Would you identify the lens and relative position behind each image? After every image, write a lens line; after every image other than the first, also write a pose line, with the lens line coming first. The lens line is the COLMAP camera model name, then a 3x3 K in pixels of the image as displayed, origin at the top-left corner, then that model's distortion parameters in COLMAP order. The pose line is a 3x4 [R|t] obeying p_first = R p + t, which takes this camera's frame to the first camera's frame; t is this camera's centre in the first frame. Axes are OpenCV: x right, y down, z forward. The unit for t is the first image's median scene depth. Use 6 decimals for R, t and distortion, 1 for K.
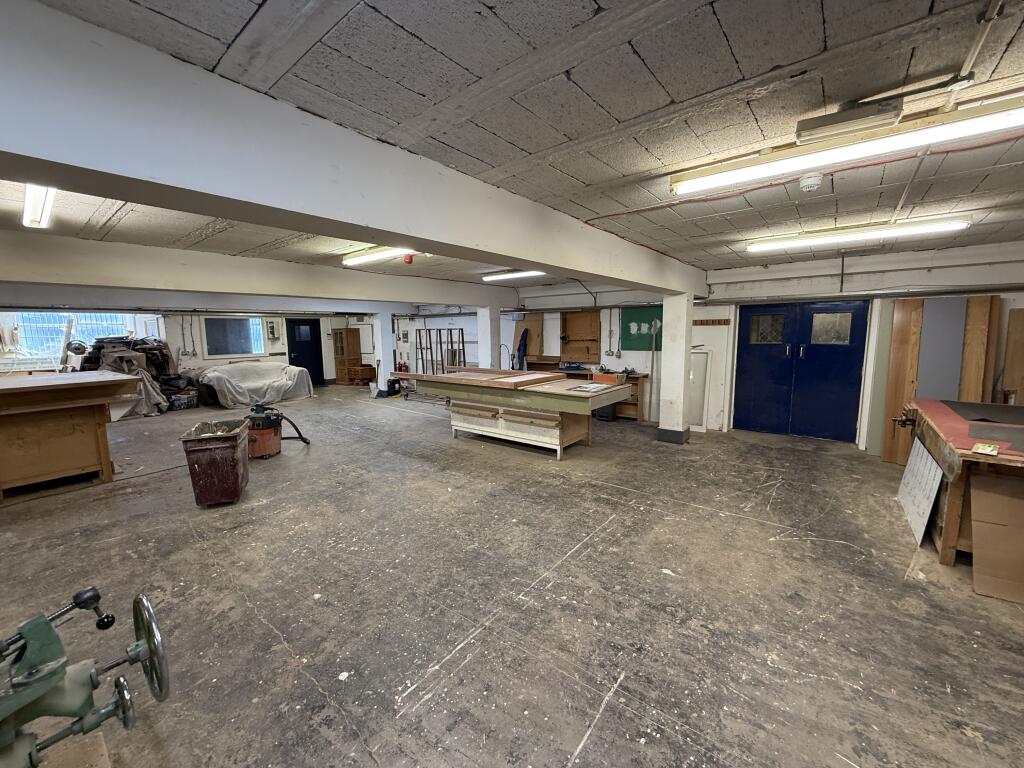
lens RADIAL K [[406.6, 0, 509.8], [0, 406.6, 380.2], [0, 0, 1]] dist [-0.000234, -0.000149]
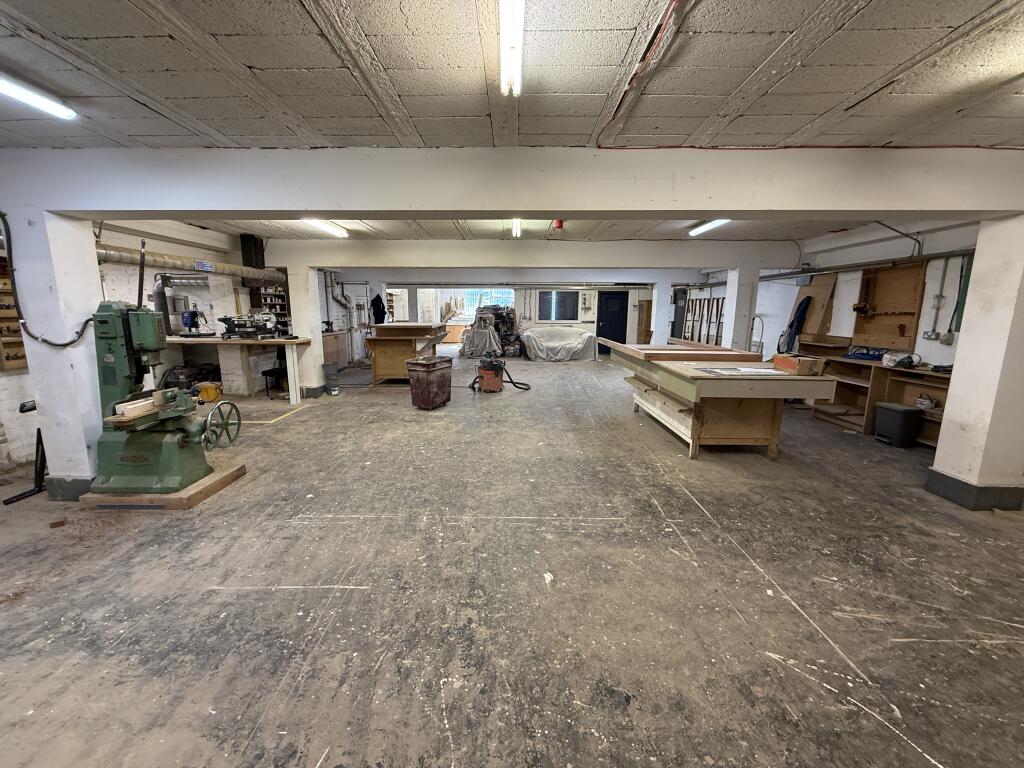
lens RADIAL K [[406.6, 0, 509.8], [0, 406.6, 380.2], [0, 0, 1]] dist [-0.000234, -0.000149]
pose [[0.615040, 0.151484, -0.773808, 0.452909], [-0.109782, 0.988265, 0.106210, 0.002672], [0.780816, 0.019627, 0.624453, 0.212243]]
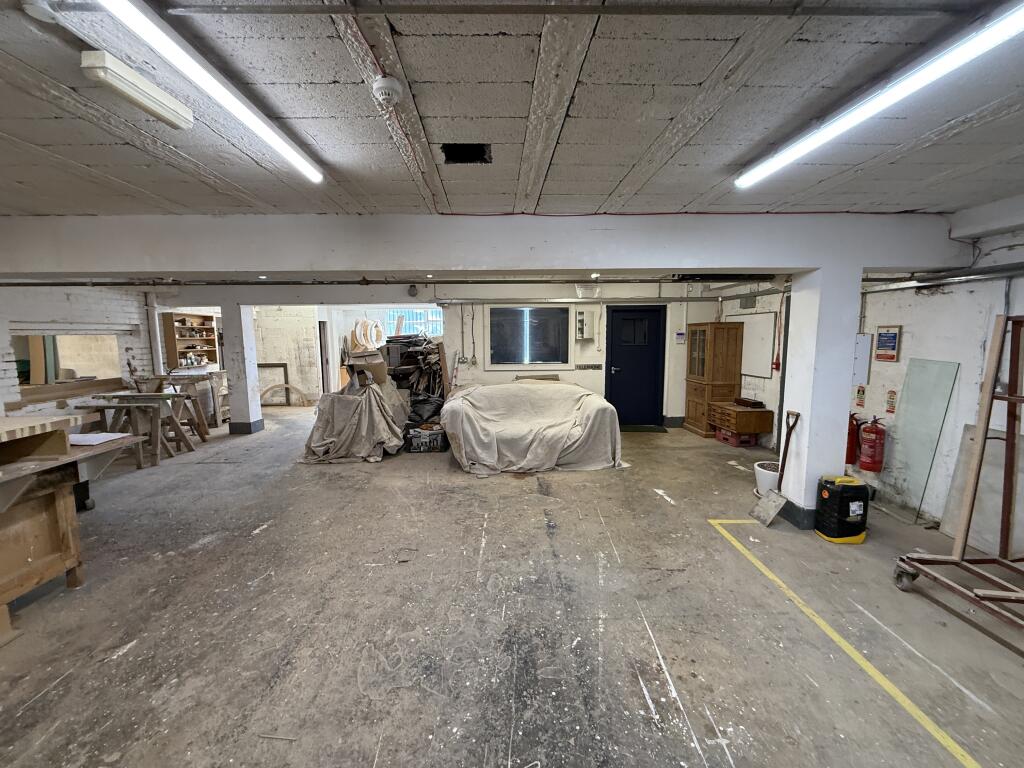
lens RADIAL K [[406.6, 0, 509.8], [0, 406.6, 380.2], [0, 0, 1]] dist [-0.000234, -0.000149]
pose [[0.644316, 0.093875, -0.758976, -0.407444], [-0.092936, 0.994693, 0.044134, -0.126300], [0.759092, 0.042100, 0.649621, 1.108323]]
